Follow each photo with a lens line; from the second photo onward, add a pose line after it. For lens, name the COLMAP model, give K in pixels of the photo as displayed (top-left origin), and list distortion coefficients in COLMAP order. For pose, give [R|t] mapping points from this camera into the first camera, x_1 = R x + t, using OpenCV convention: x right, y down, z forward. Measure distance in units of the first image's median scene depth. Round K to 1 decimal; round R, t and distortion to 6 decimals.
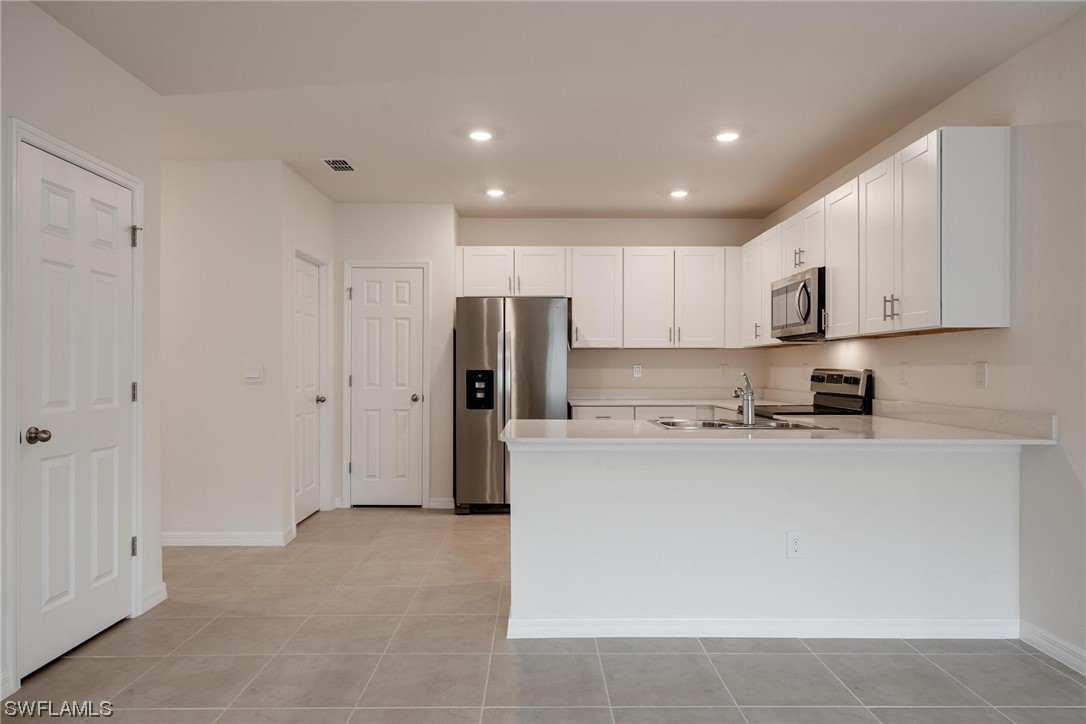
lens RADIAL K [[690.6, 0, 537.1], [0, 690.6, 367.7], [0, 0, 1]] dist [0.005907, 0.001693]
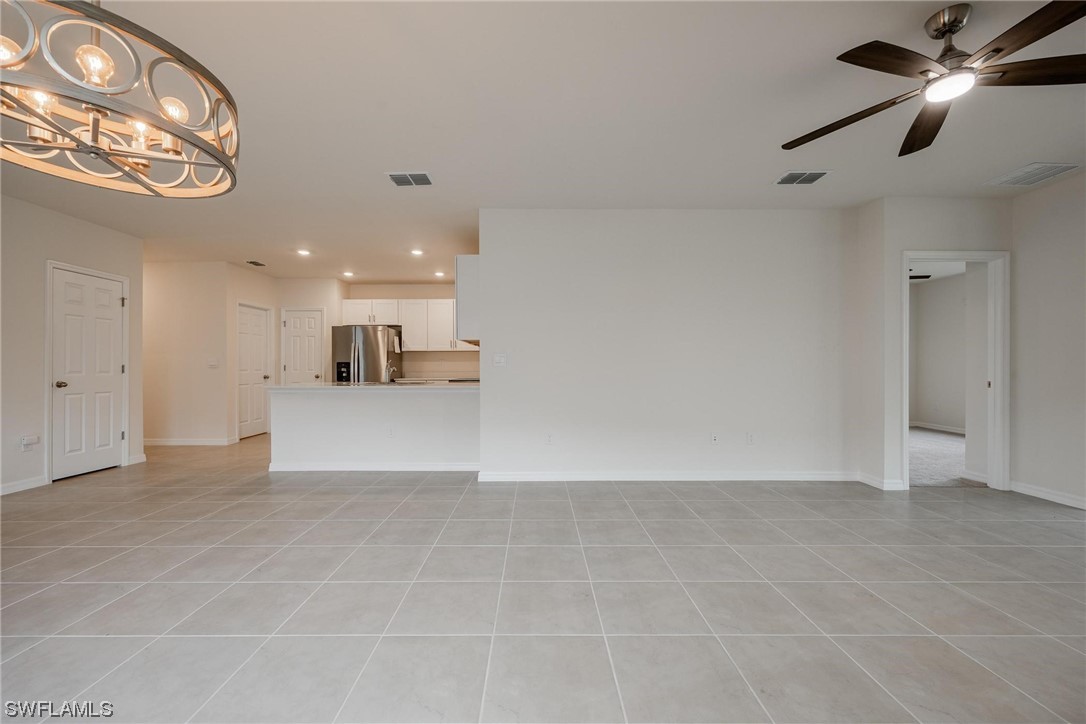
lens RADIAL K [[444.6, 0, 533.8], [0, 444.6, 365.8], [0, 0, 1]] dist [0.002432, 0.000015]
pose [[0.999930, -0.003492, -0.011334, 0.483452], [0.003467, 0.999991, -0.002298, 0.019096], [0.011342, 0.002258, 0.999933, -0.285455]]
